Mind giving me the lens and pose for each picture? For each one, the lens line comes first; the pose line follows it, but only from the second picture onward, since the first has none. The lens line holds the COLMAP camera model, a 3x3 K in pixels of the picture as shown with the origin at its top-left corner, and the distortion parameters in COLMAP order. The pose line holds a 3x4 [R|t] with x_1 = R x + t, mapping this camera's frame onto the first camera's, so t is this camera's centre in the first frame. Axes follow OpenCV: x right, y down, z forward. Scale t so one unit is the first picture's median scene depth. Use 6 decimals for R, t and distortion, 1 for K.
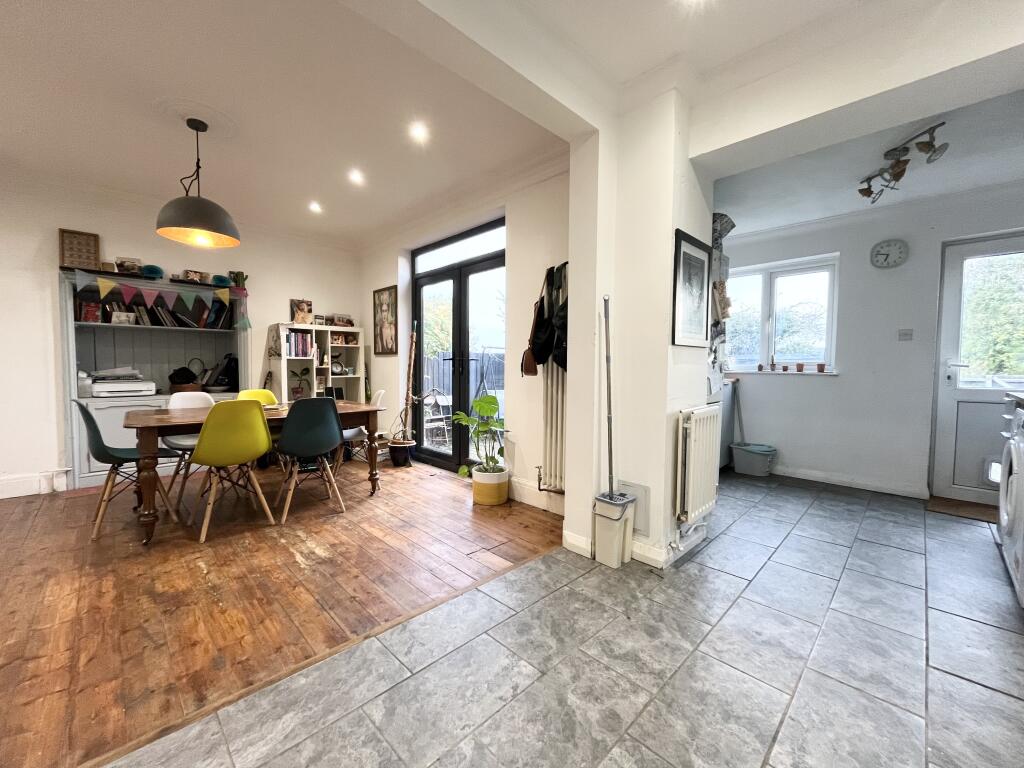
lens RADIAL K [[413.8, 0, 509.5], [0, 413.8, 383.3], [0, 0, 1]] dist [0.000849, -0.000323]
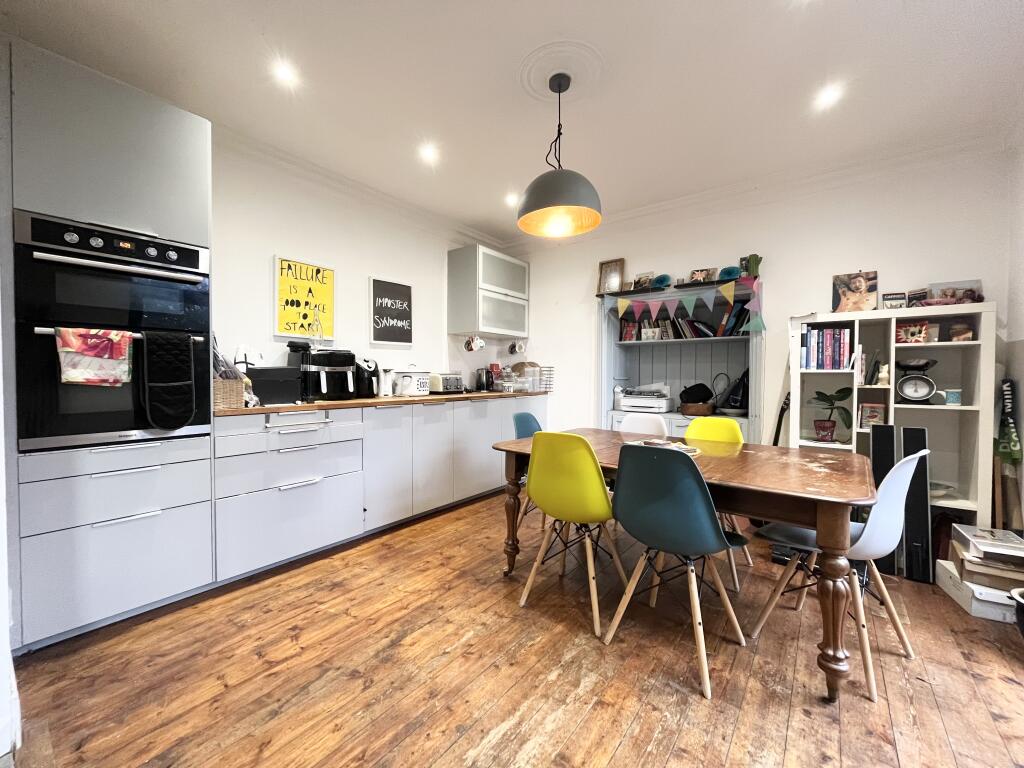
lens RADIAL K [[413.8, 0, 511.8], [0, 413.8, 384.5], [0, 0, 1]] dist [0.000849, -0.000323]
pose [[0.135718, 0.018414, -0.990576, 0.029364], [-0.047058, 0.998819, 0.012120, -0.038519], [0.989629, 0.044970, 0.136424, 0.653803]]
